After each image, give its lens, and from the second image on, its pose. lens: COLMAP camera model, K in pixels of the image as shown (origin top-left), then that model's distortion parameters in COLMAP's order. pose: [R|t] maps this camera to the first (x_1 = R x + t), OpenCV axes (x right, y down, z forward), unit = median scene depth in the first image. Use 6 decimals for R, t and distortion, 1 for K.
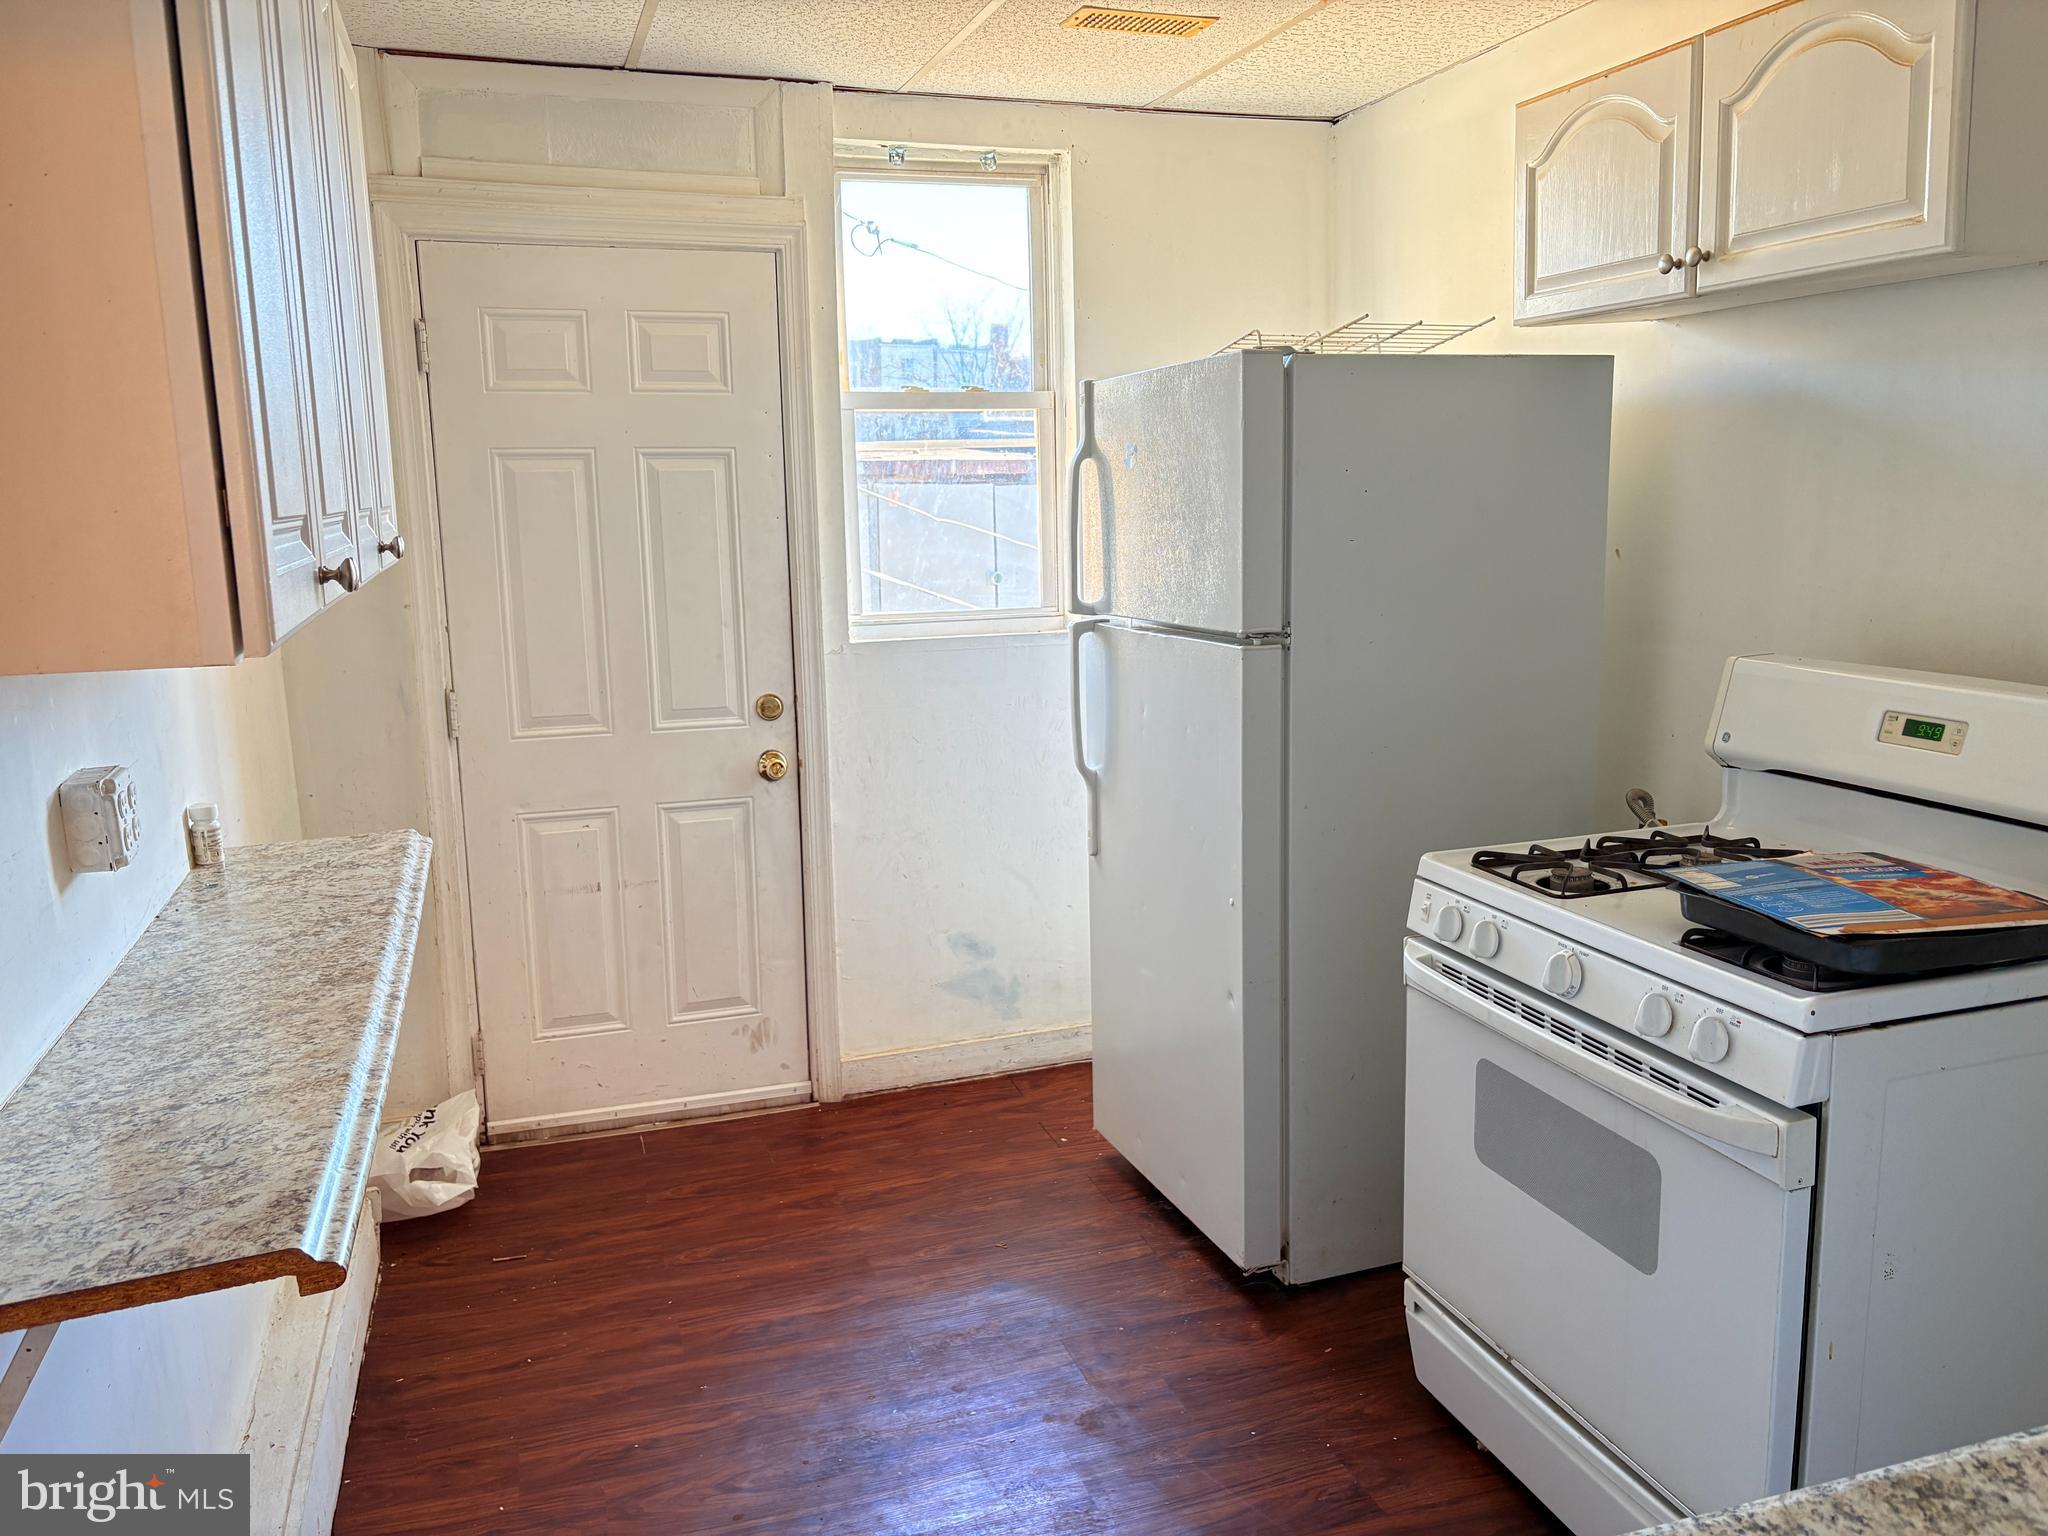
lens RADIAL K [[1558.8, 0, 1023.5], [0, 1558.8, 765.8], [0, 0, 1]] dist [0.008498, 0.000964]
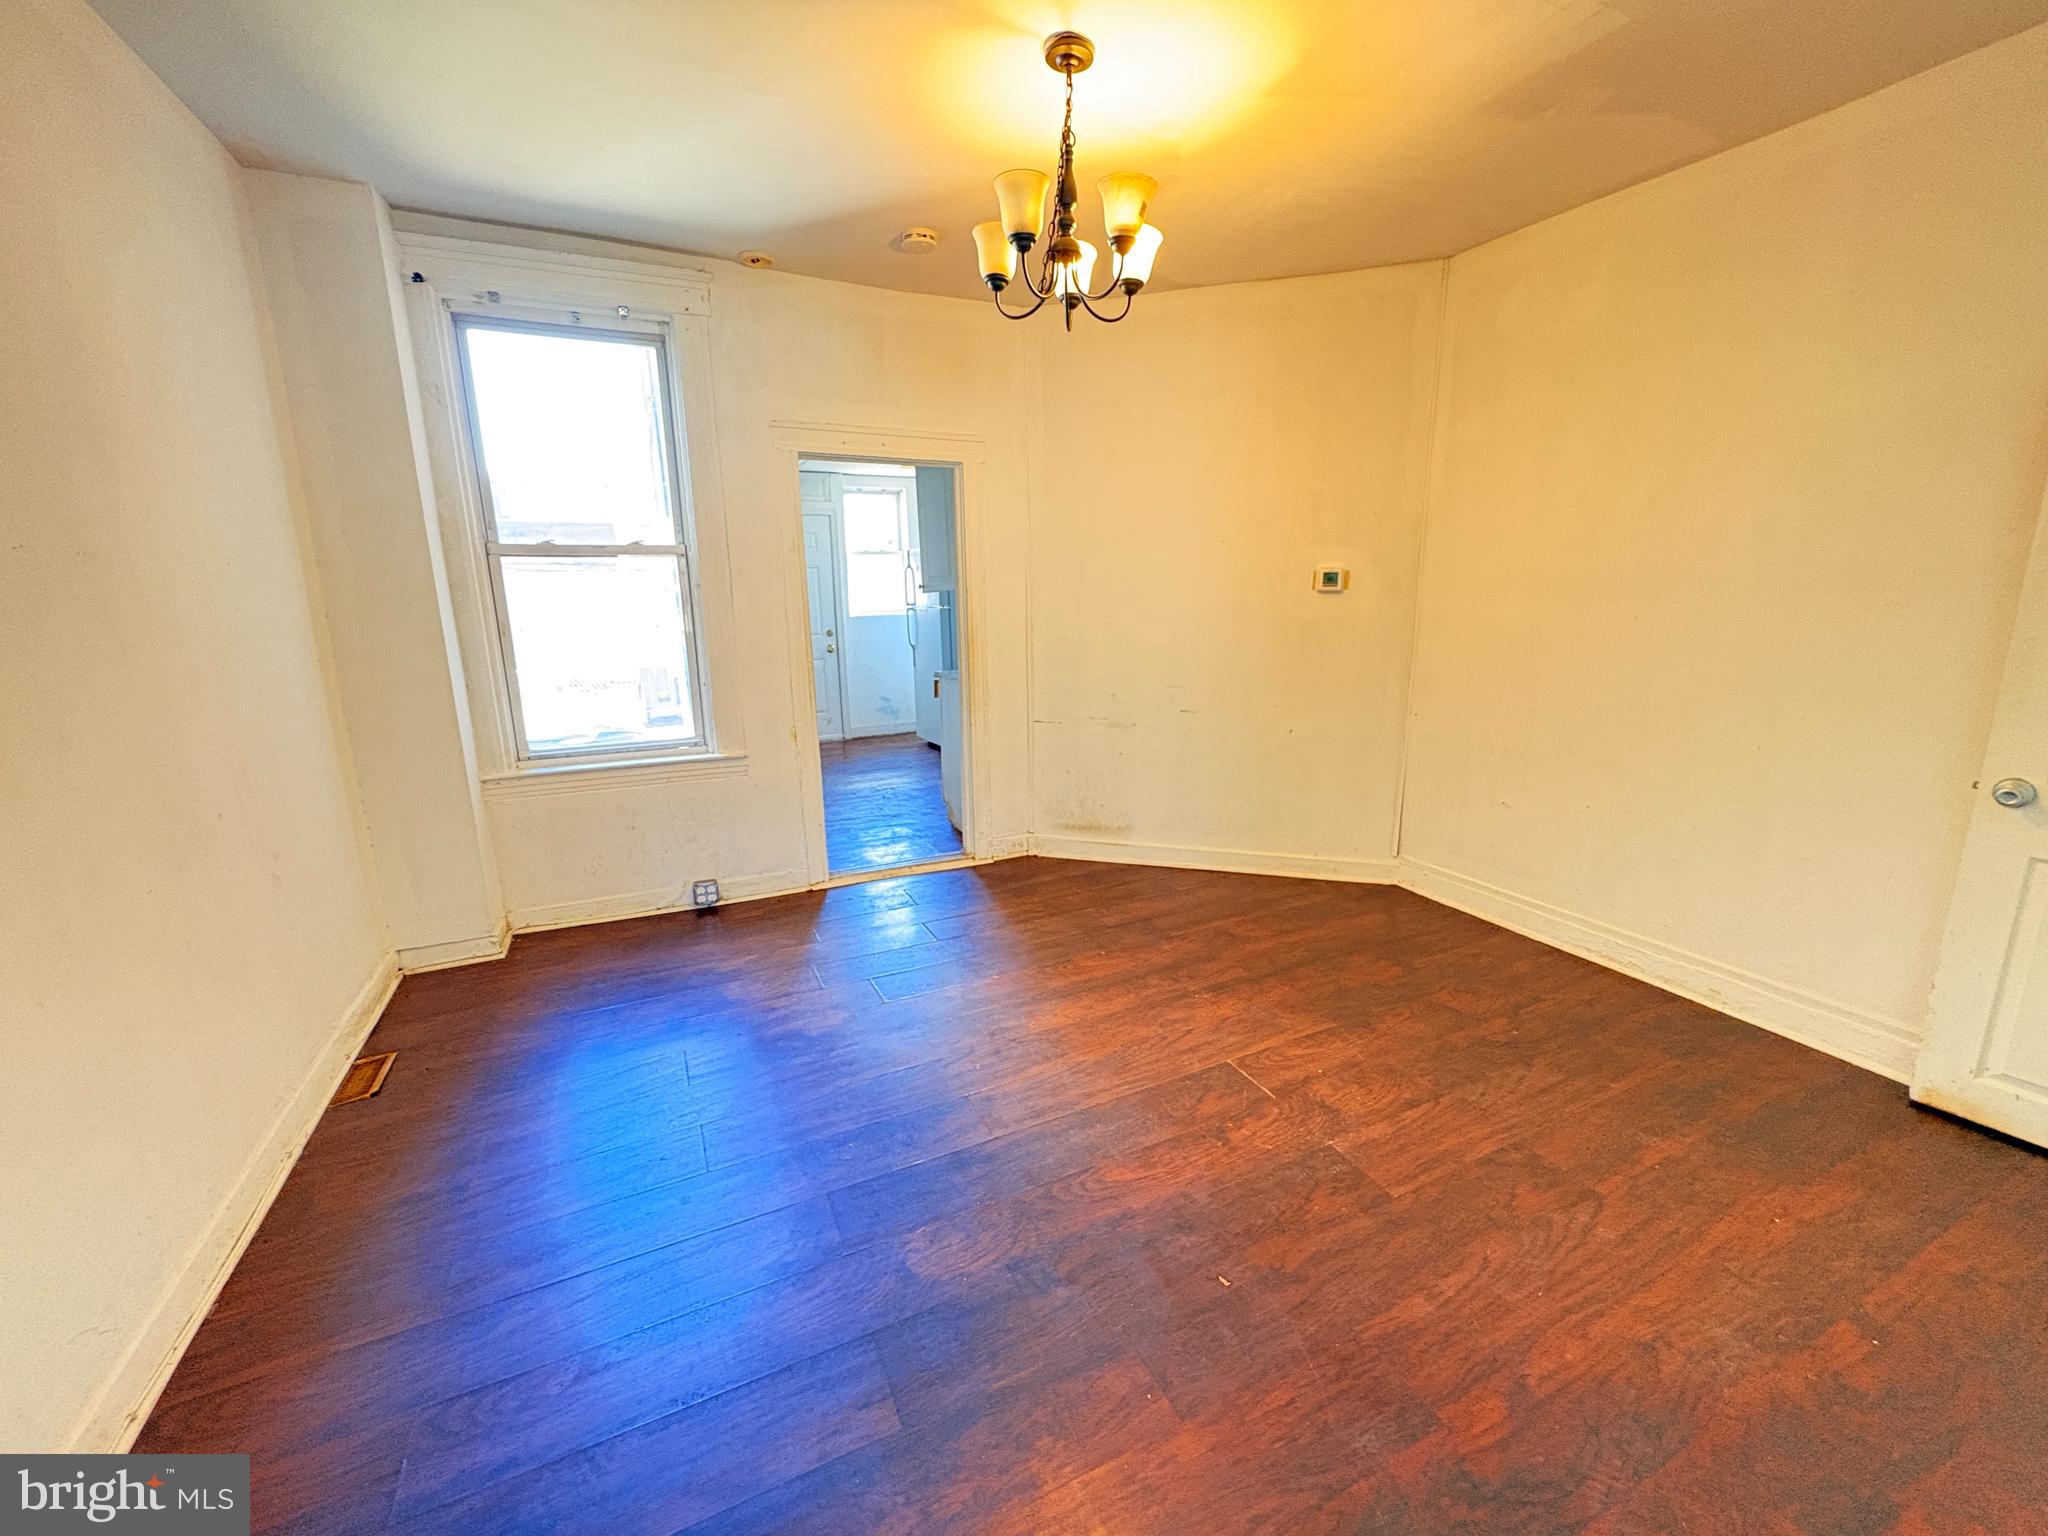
lens RADIAL K [[814.4, 0, 1030.2], [0, 814.4, 765.0], [0, 0, 1]] dist [-0.000230, -0.000009]
pose [[0.991820, -0.028116, 0.124512, 0.066209], [0.024093, 0.999142, 0.033693, 0.222395], [-0.125352, -0.030418, 0.991646, -1.028817]]
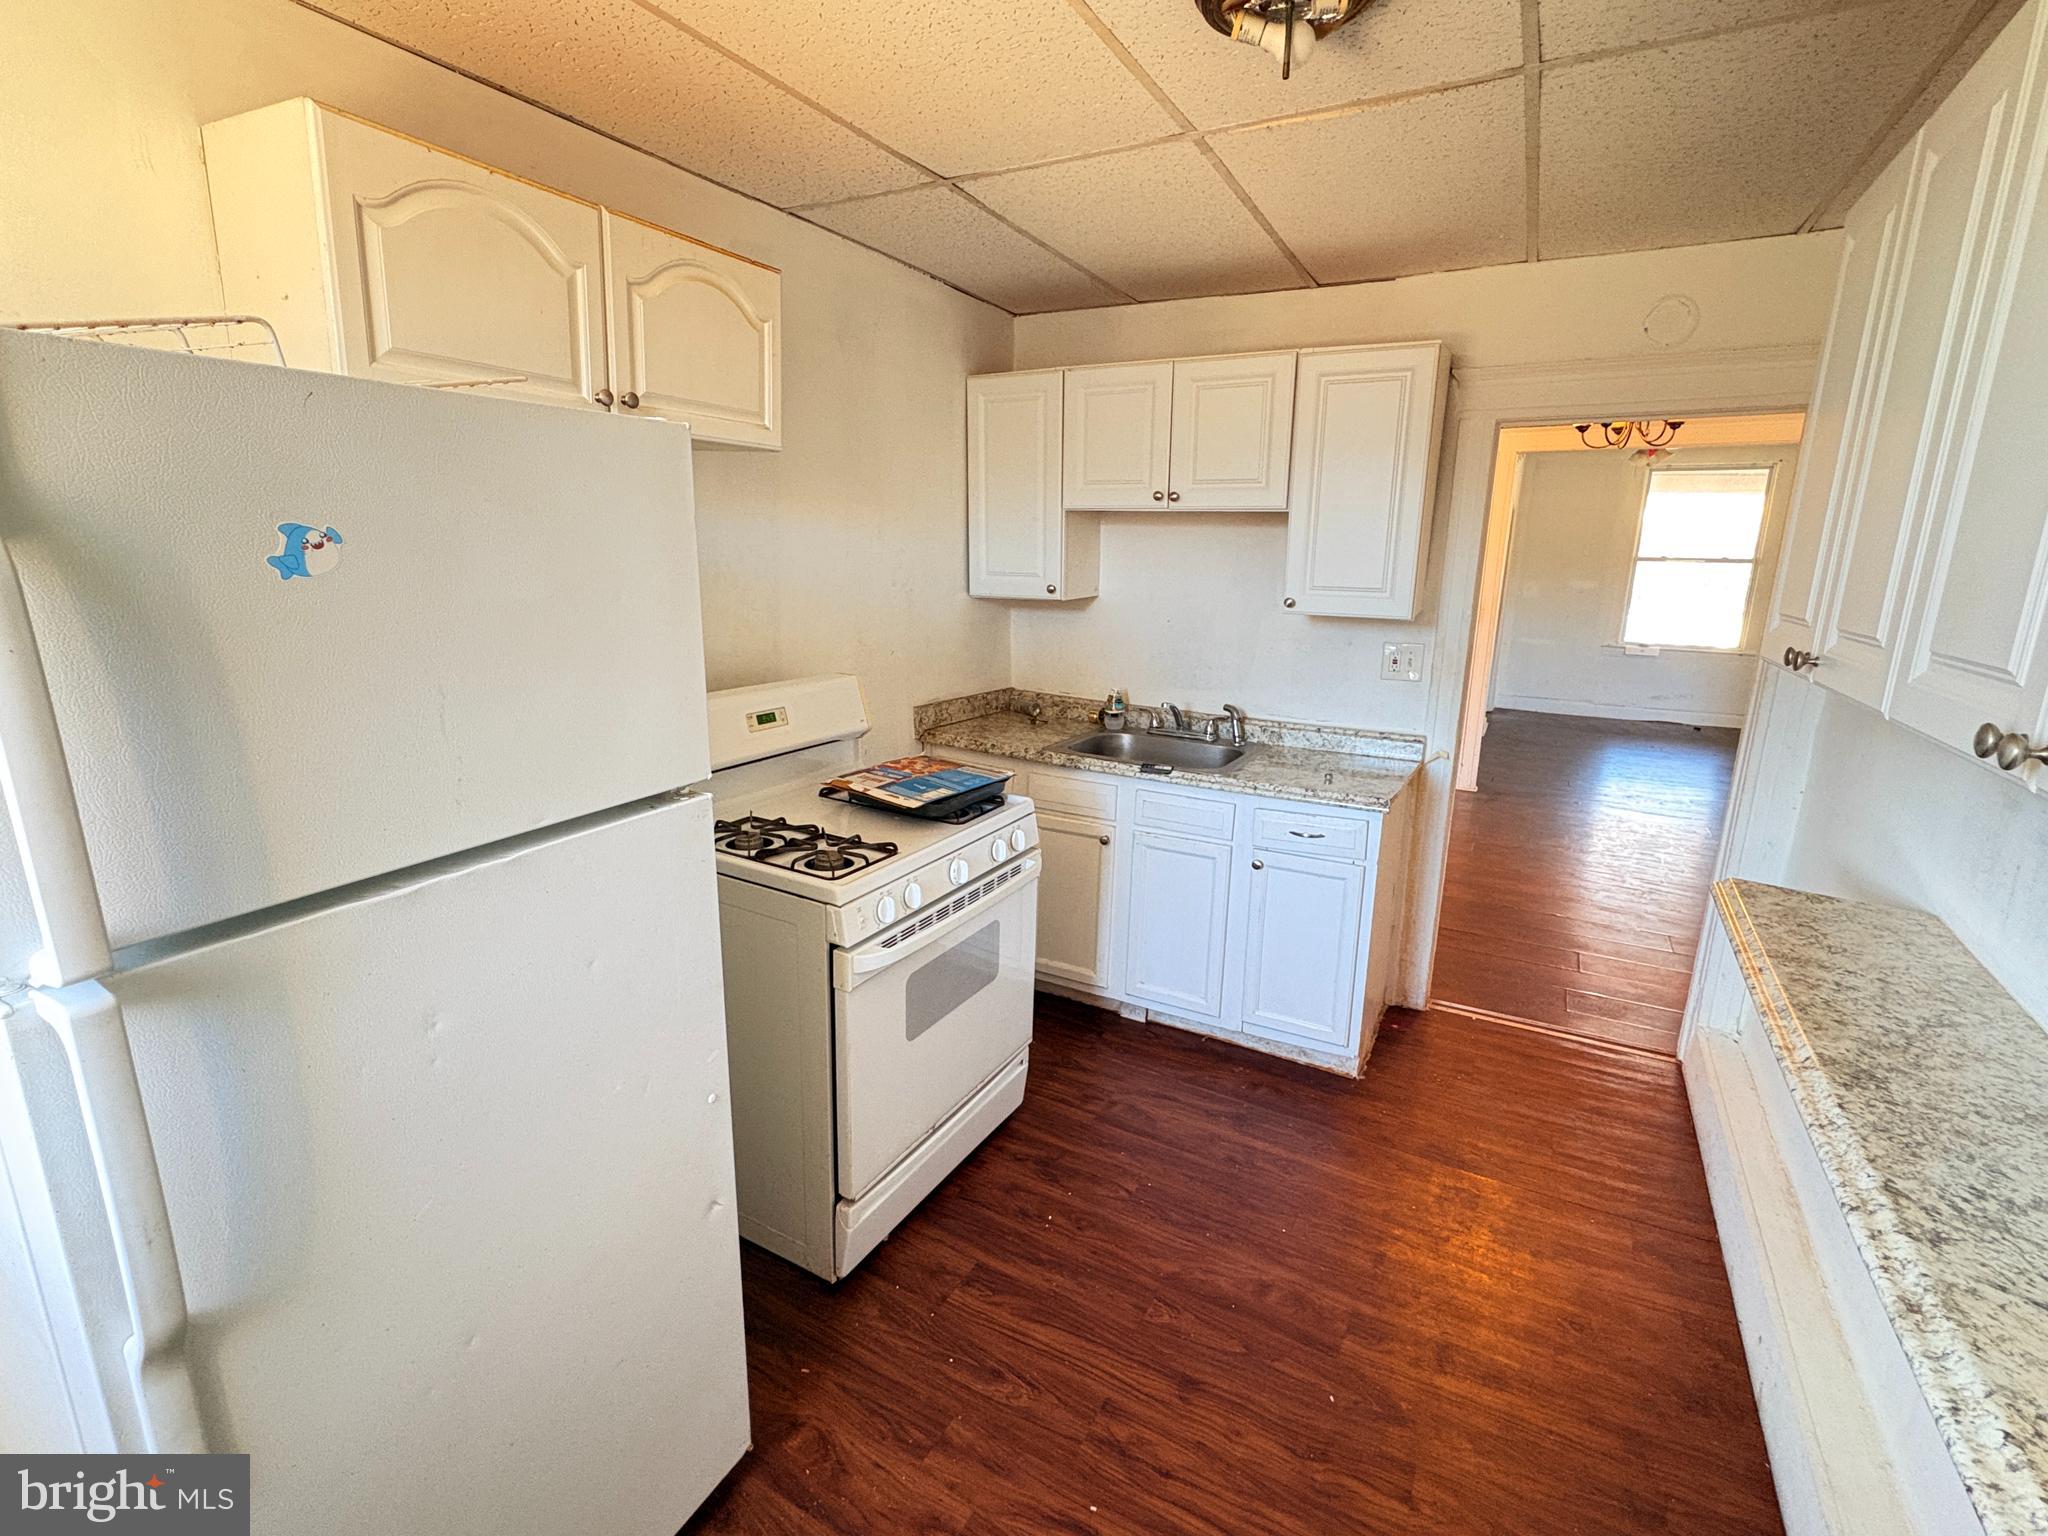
lens RADIAL K [[941.9, 0, 1019.4], [0, 941.9, 768.6], [0, 0, 1]] dist [-0.000310, -0.000325]
pose [[-0.678906, -0.168711, 0.714579, -0.457856], [0.123814, 0.932998, 0.337912, -0.342823], [-0.723711, 0.317885, -0.612529, 1.697612]]
